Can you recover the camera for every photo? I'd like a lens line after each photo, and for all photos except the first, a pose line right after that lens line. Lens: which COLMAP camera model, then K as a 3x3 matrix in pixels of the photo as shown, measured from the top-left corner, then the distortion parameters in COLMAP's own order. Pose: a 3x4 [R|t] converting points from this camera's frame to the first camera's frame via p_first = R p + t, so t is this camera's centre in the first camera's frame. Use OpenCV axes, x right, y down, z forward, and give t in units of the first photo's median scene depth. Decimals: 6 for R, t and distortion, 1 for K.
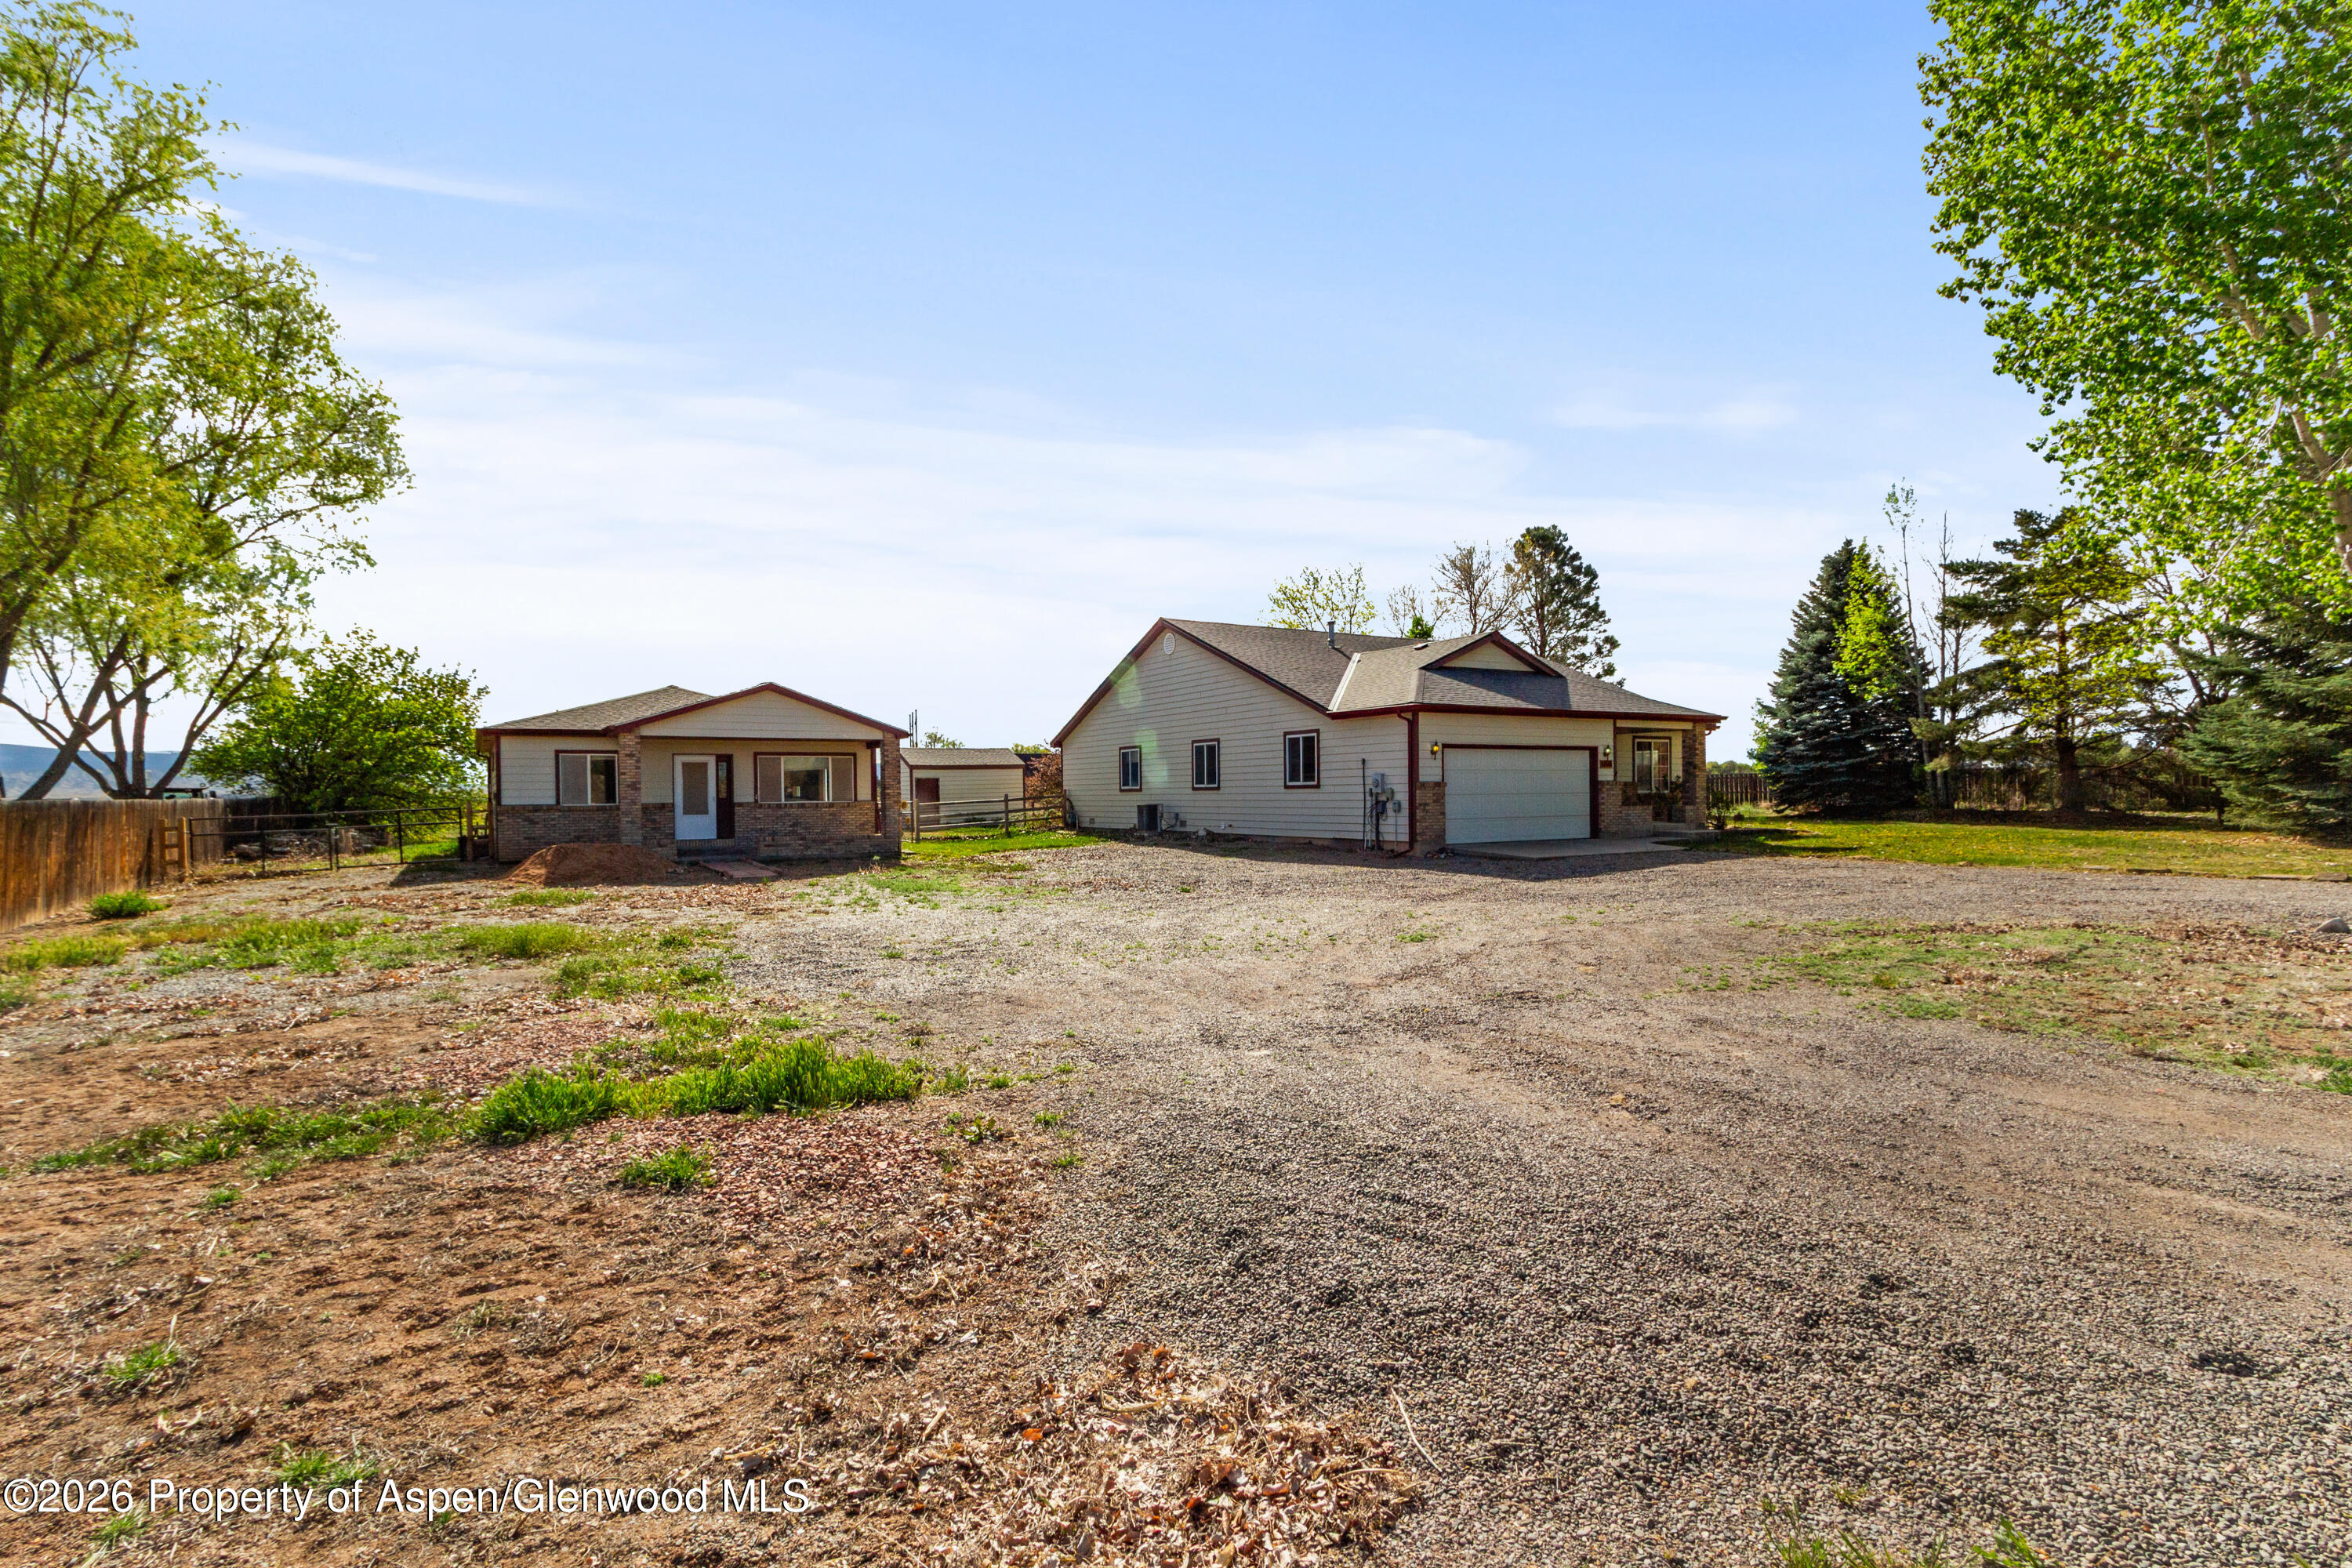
lens RADIAL K [[1098.6, 0, 1161.8], [0, 1098.6, 793.9], [0, 0, 1]] dist [0.000392, 0.000574]
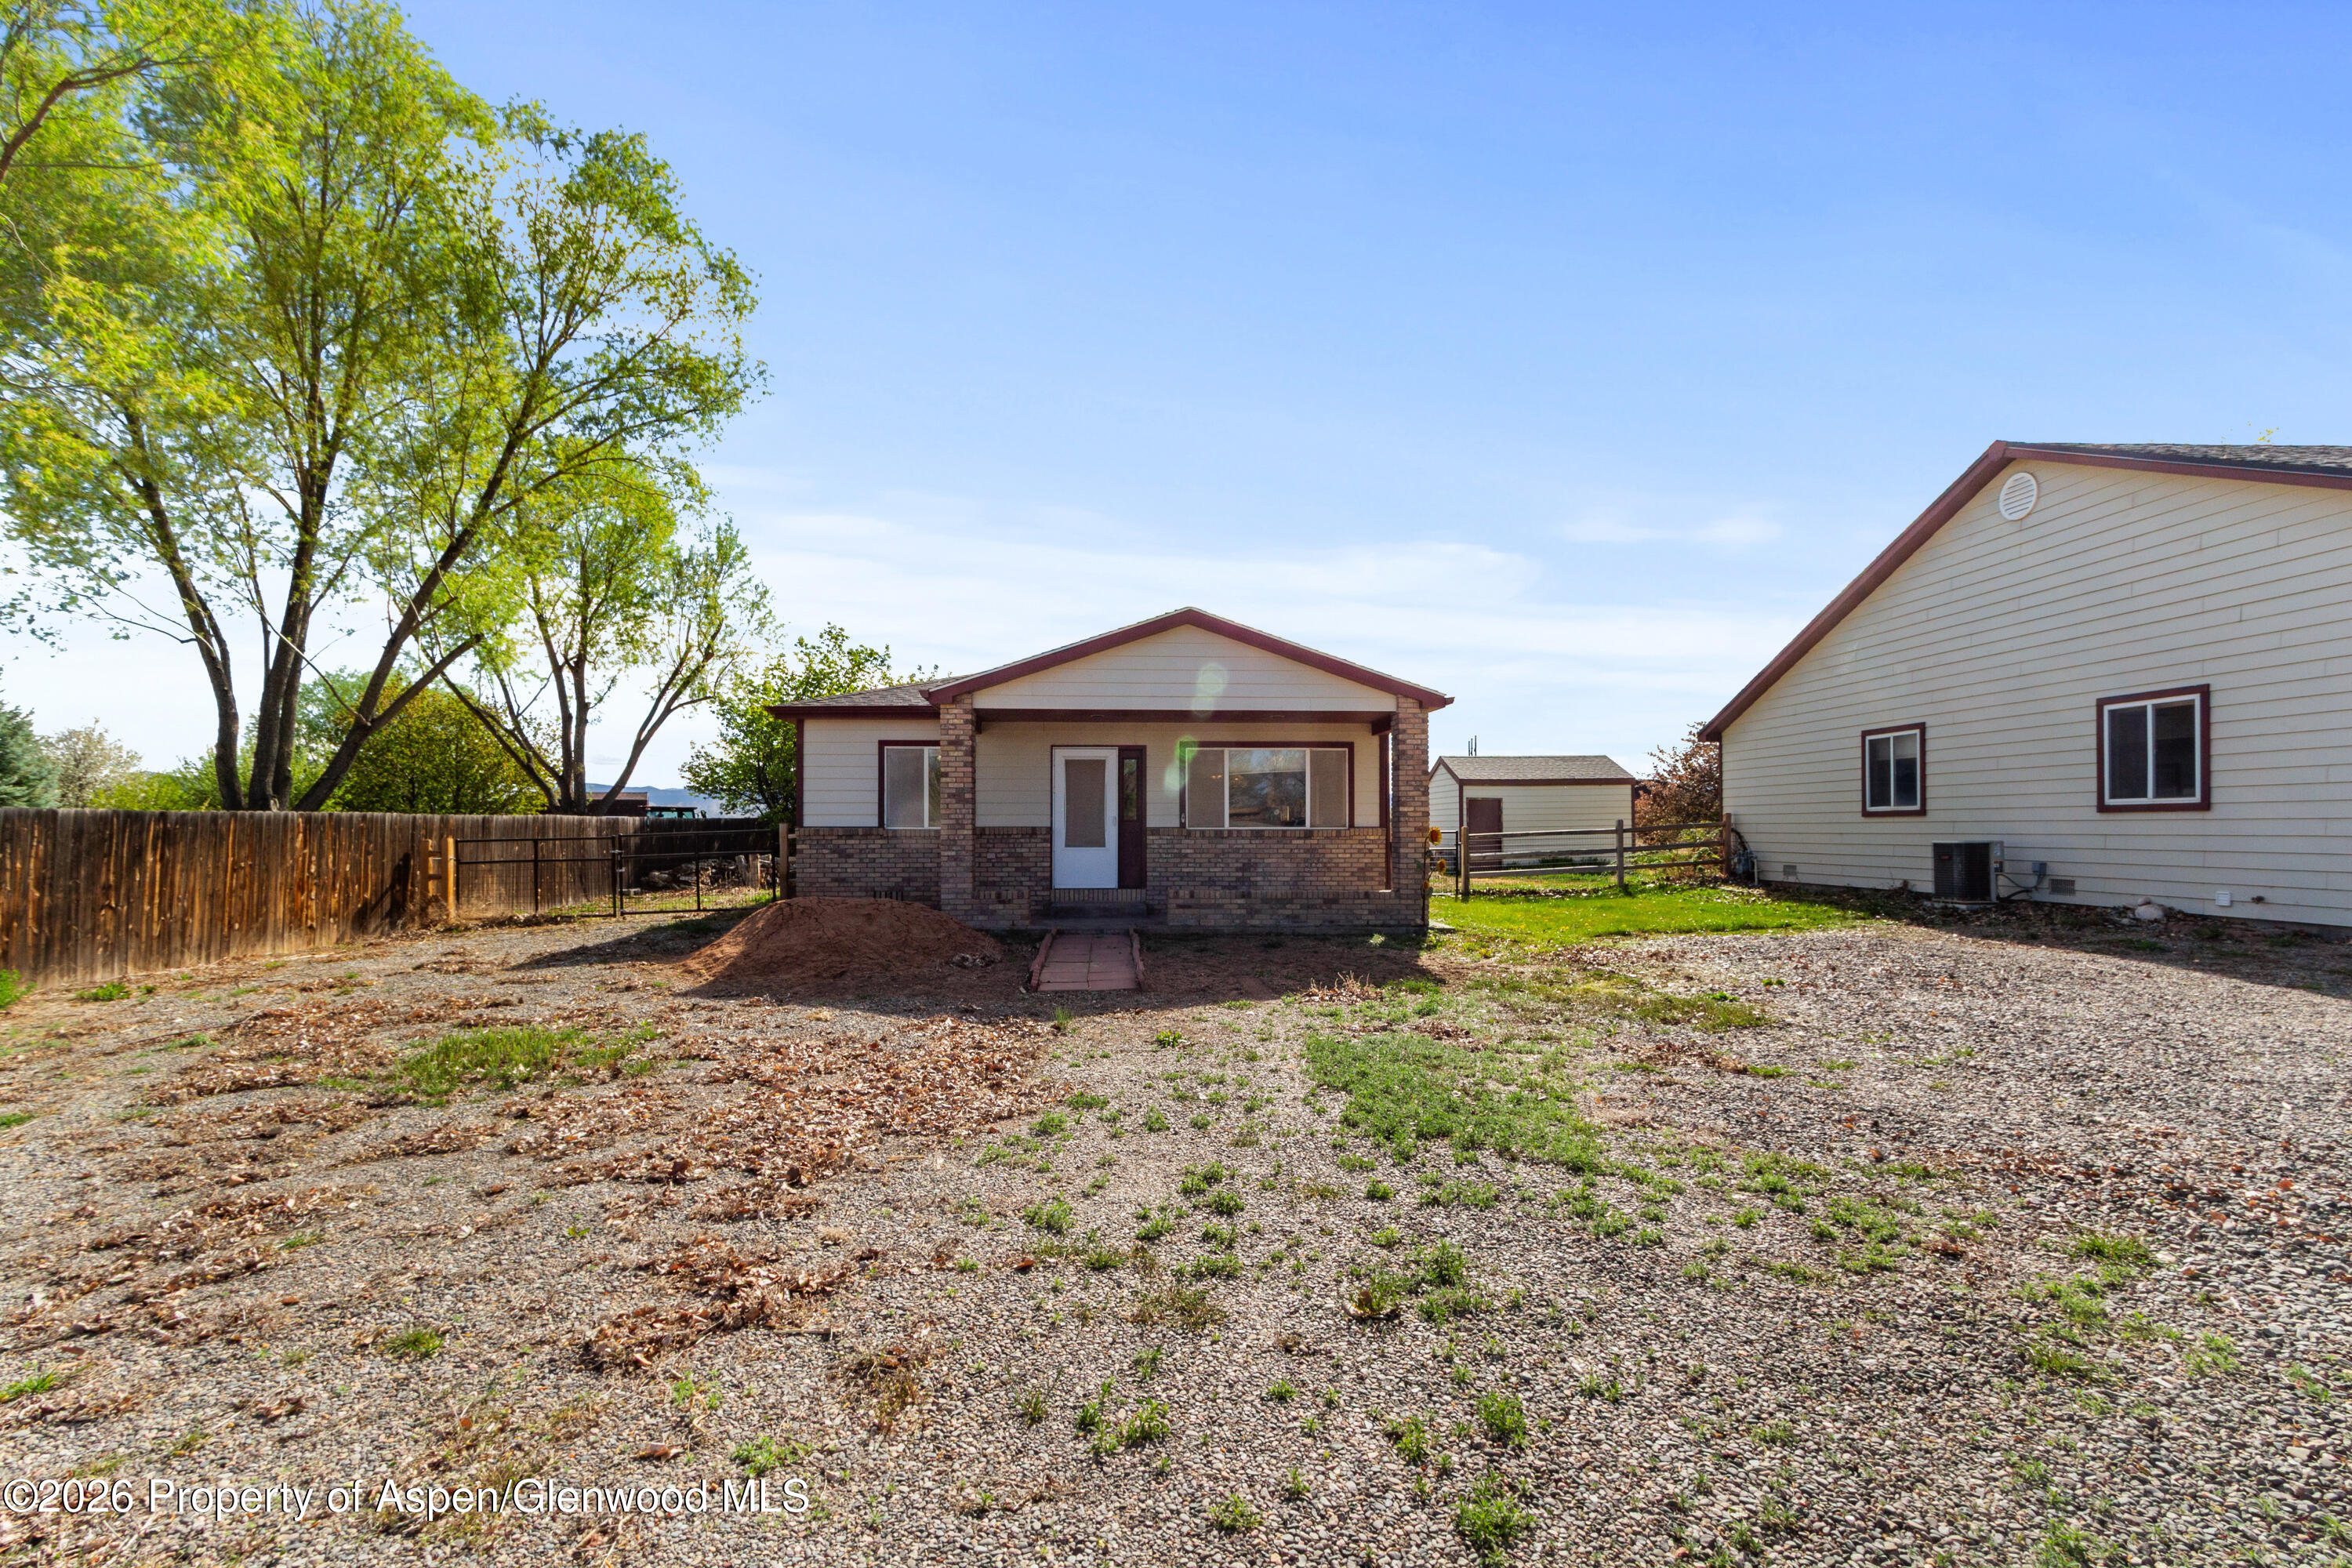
lens RADIAL K [[1098.6, 0, 1158.4], [0, 1098.6, 809.5], [0, 0, 1]] dist [0.000392, 0.000574]
pose [[0.877453, 0.003399, -0.479651, -0.093947], [-0.010143, 0.999883, -0.011470, 0.004434], [0.479556, 0.014930, 0.877384, 0.450089]]
